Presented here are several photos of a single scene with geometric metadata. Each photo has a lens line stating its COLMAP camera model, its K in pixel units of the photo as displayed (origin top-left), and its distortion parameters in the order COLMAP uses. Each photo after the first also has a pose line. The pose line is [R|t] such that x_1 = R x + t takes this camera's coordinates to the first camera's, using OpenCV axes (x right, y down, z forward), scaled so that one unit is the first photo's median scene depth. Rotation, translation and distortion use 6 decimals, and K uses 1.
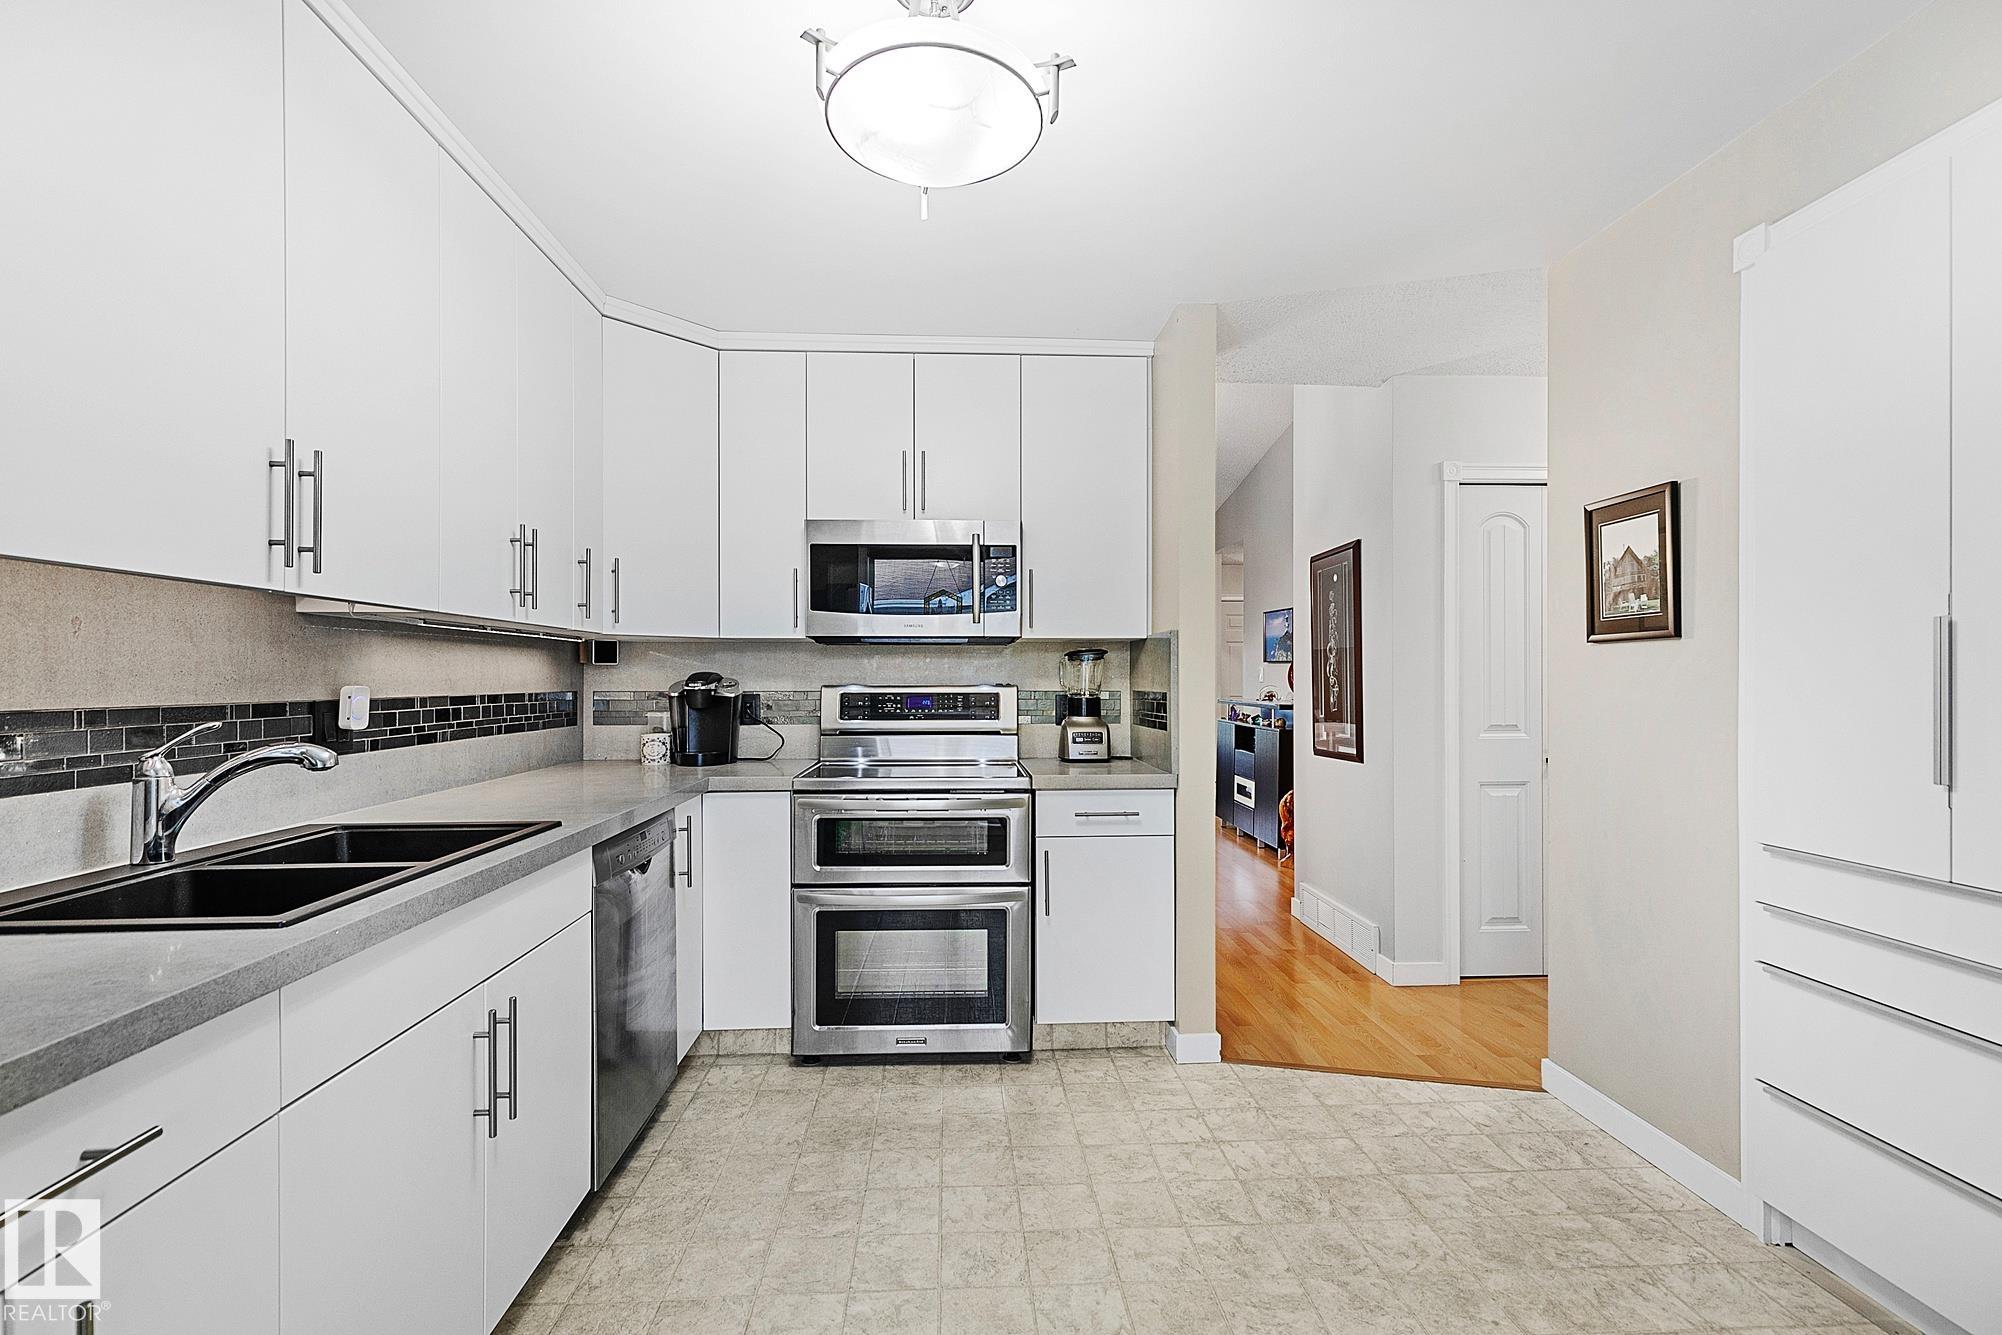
lens RADIAL K [[905.1, 0, 987.0], [0, 905.1, 678.3], [0, 0, 1]] dist [0.011758, -0.002456]
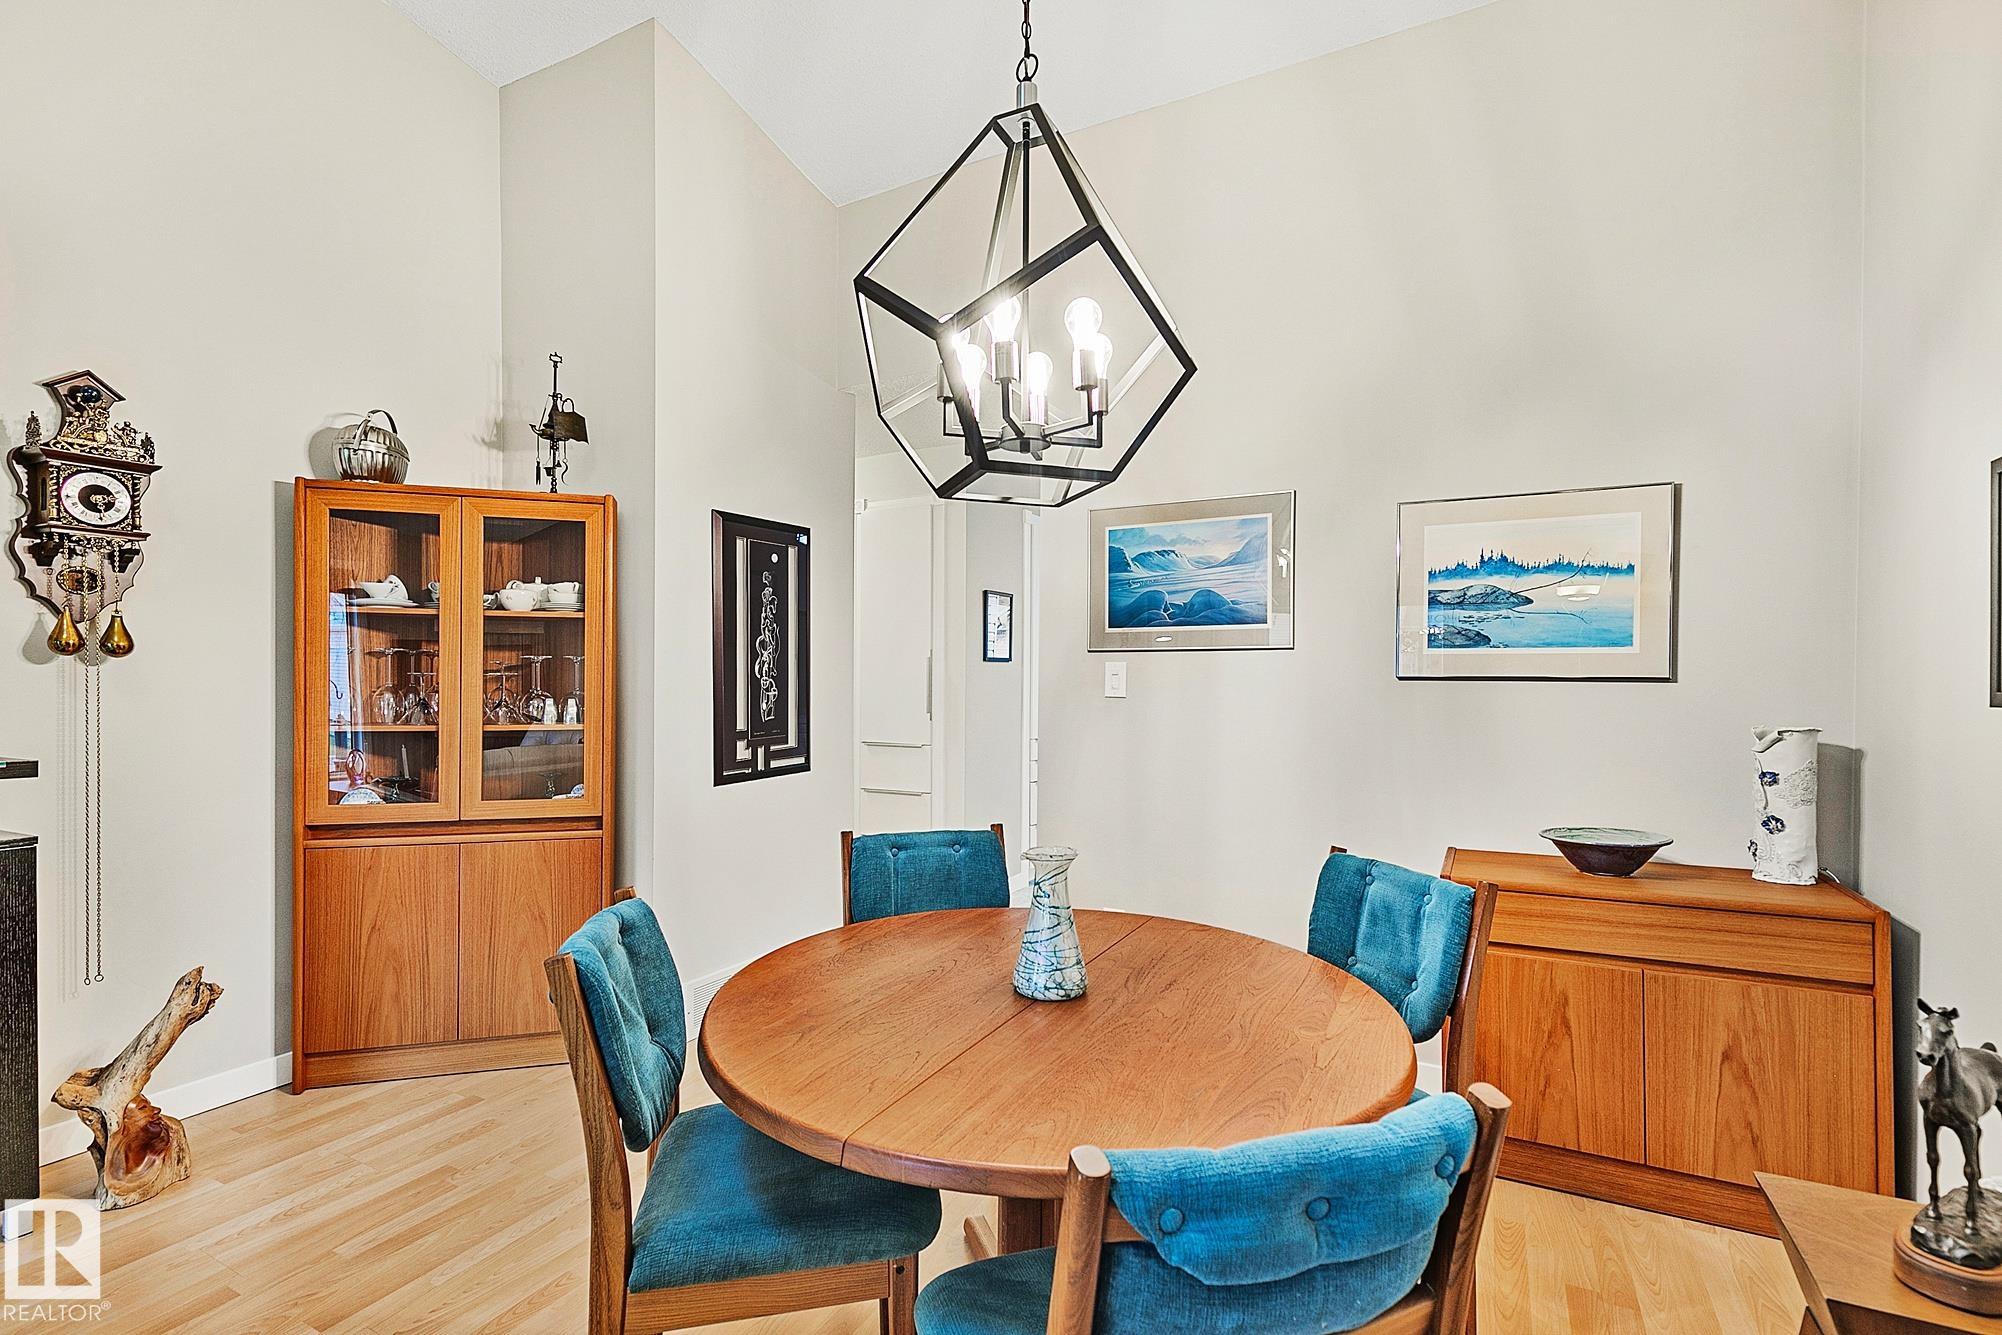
lens RADIAL K [[905.1, 0, 1000.3], [0, 905.1, 672.1], [0, 0, 1]] dist [0.011758, -0.002456]
pose [[-0.855331, 0.000797, 0.518082, -0.304647], [0.002073, 0.999996, 0.001884, -0.010929], [-0.518078, 0.002685, -0.855329, 2.220812]]
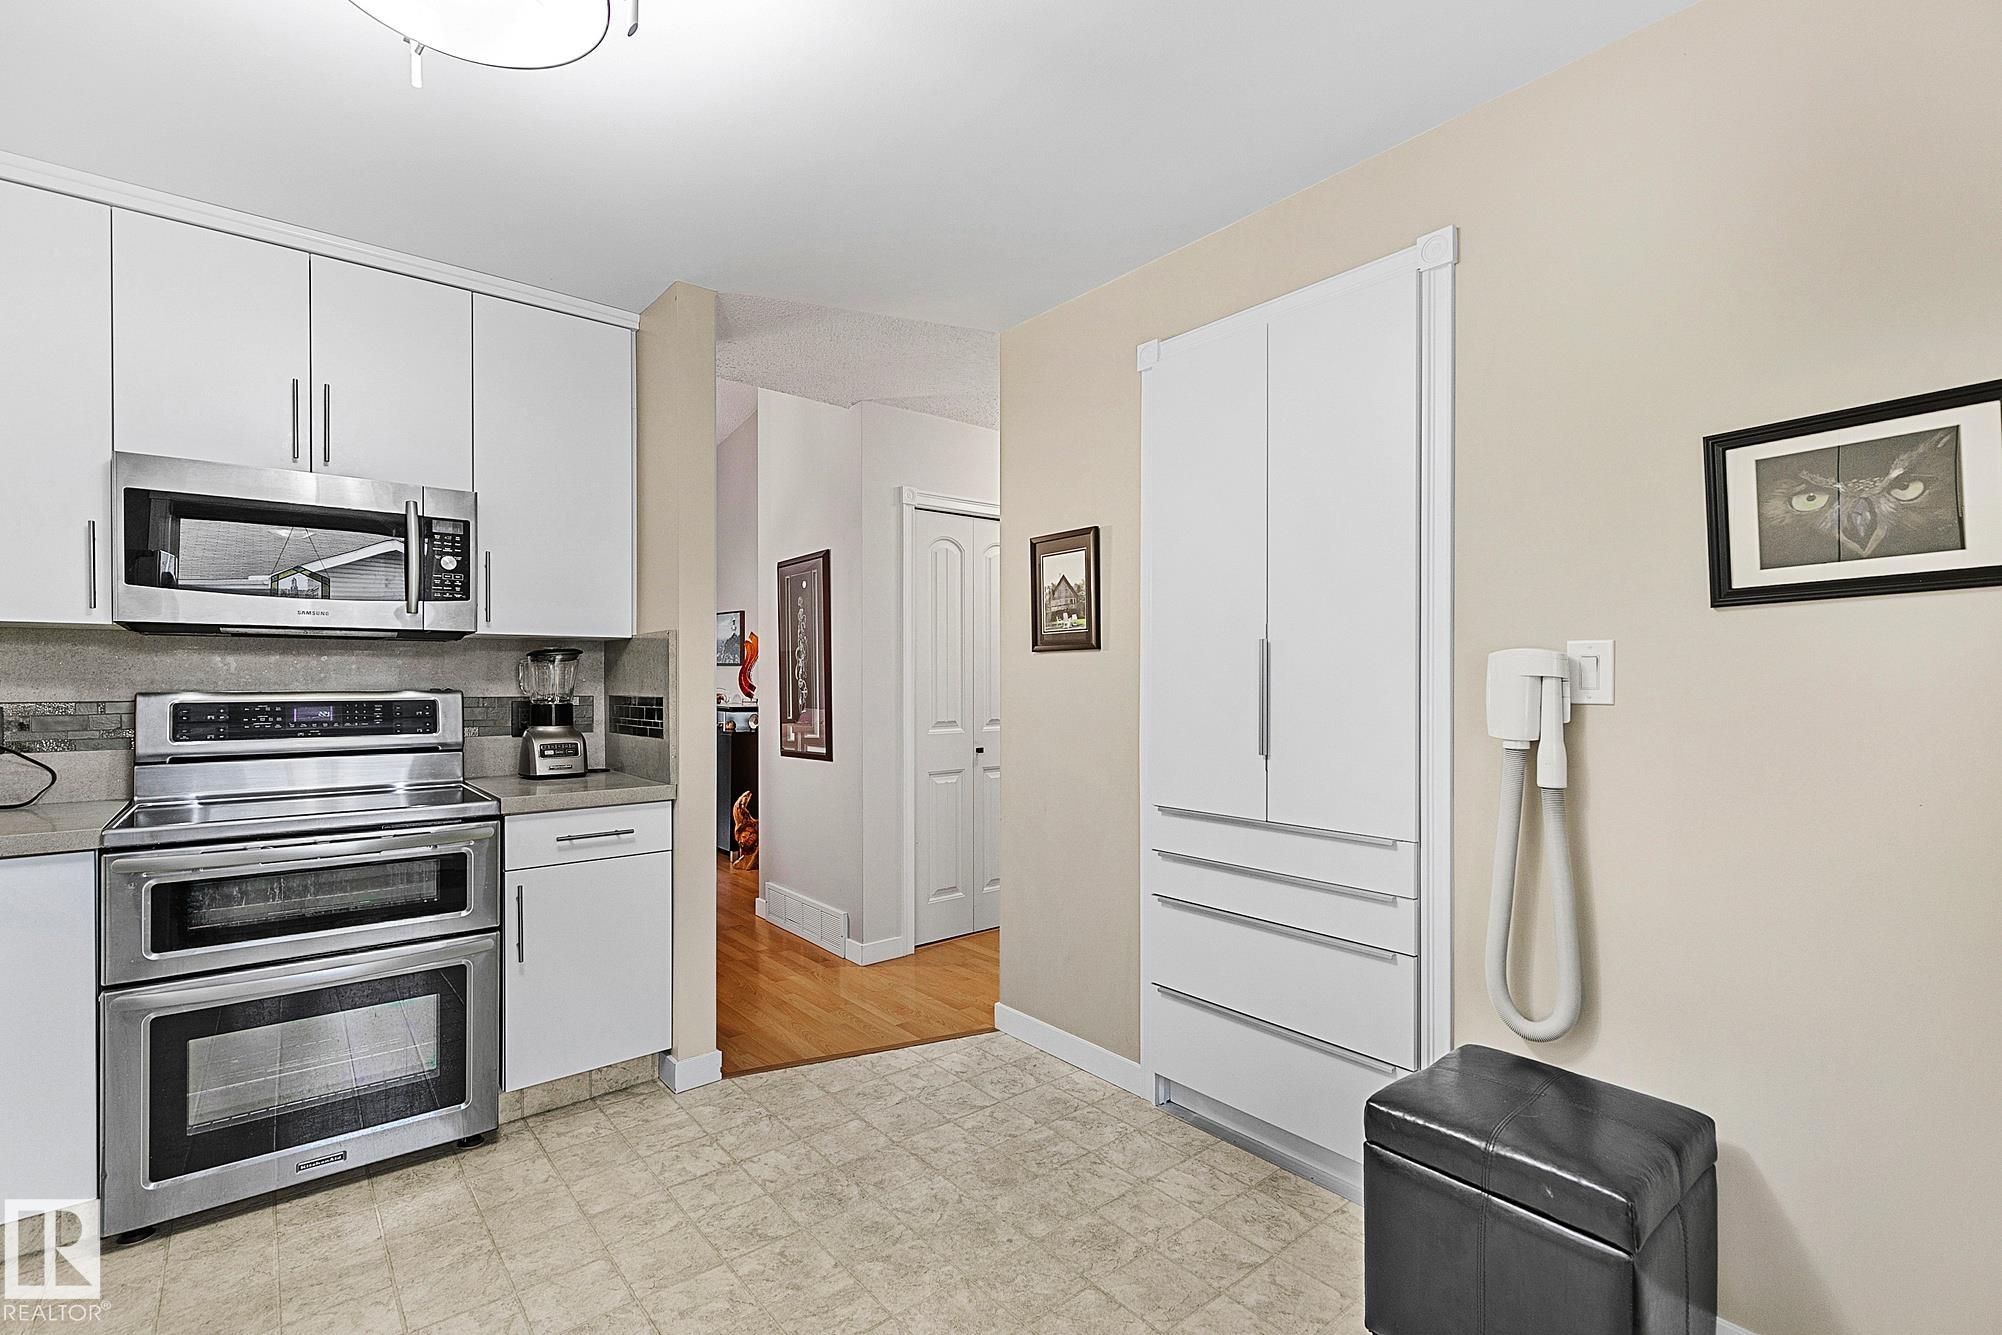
lens RADIAL K [[905.1, 0, 991.2], [0, 905.1, 683.6], [0, 0, 1]] dist [0.011758, -0.002456]
pose [[0.802686, -0.003310, 0.596392, -0.087267], [0.000568, 0.999988, 0.004784, -0.002688], [-0.596401, -0.003501, 0.802679, 0.055077]]
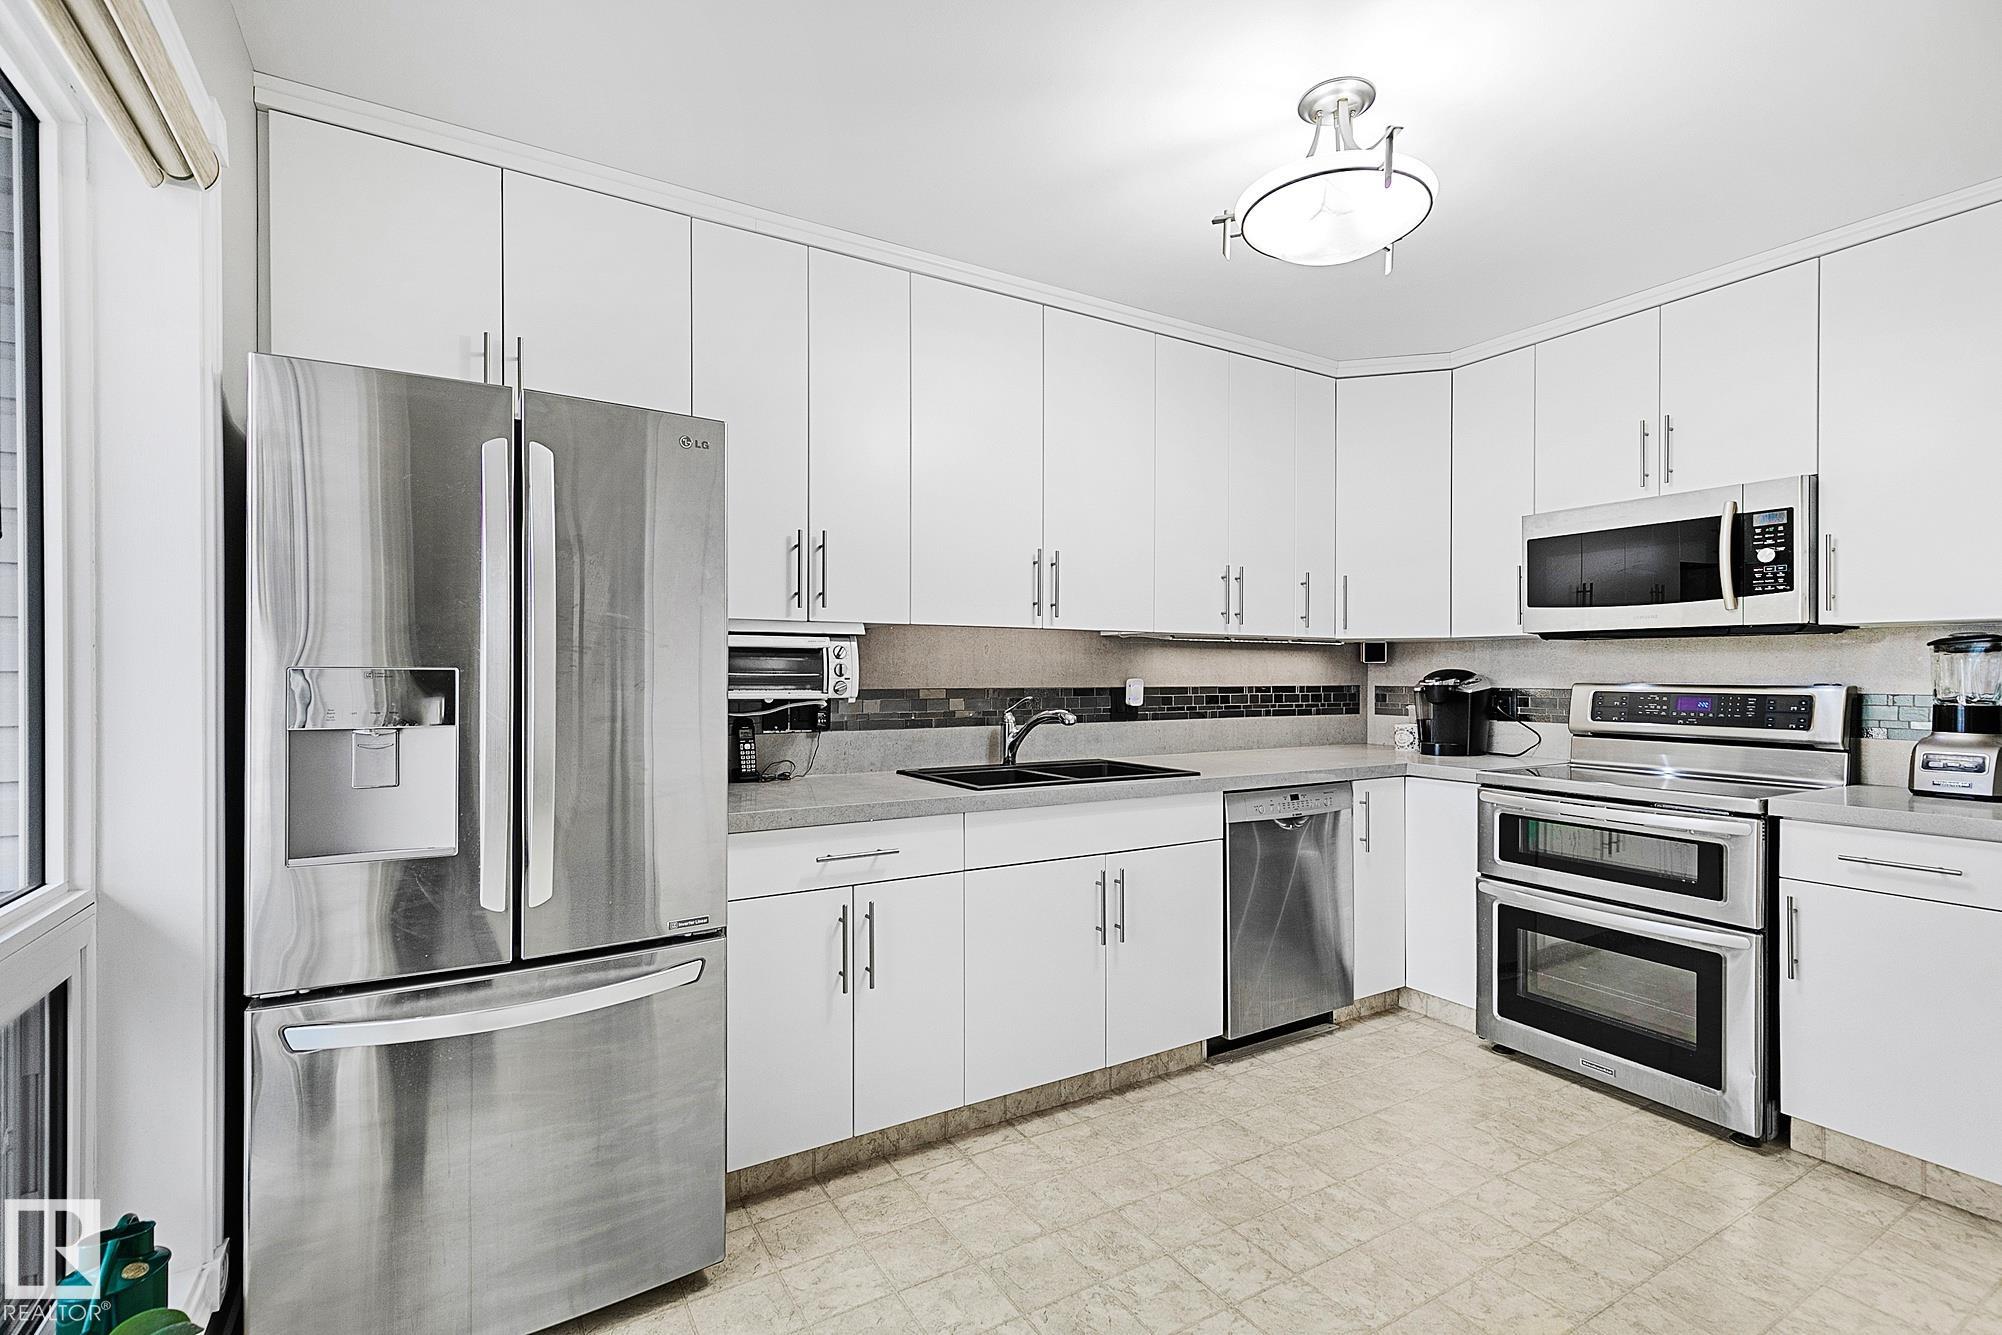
lens RADIAL K [[905.1, 0, 995.1], [0, 905.1, 674.3], [0, 0, 1]] dist [0.011758, -0.002456]
pose [[0.460260, 0.000398, -0.887784, 0.455505], [-0.004295, 0.999989, -0.001778, 0.002986], [0.887774, 0.004632, 0.460257, 0.021915]]
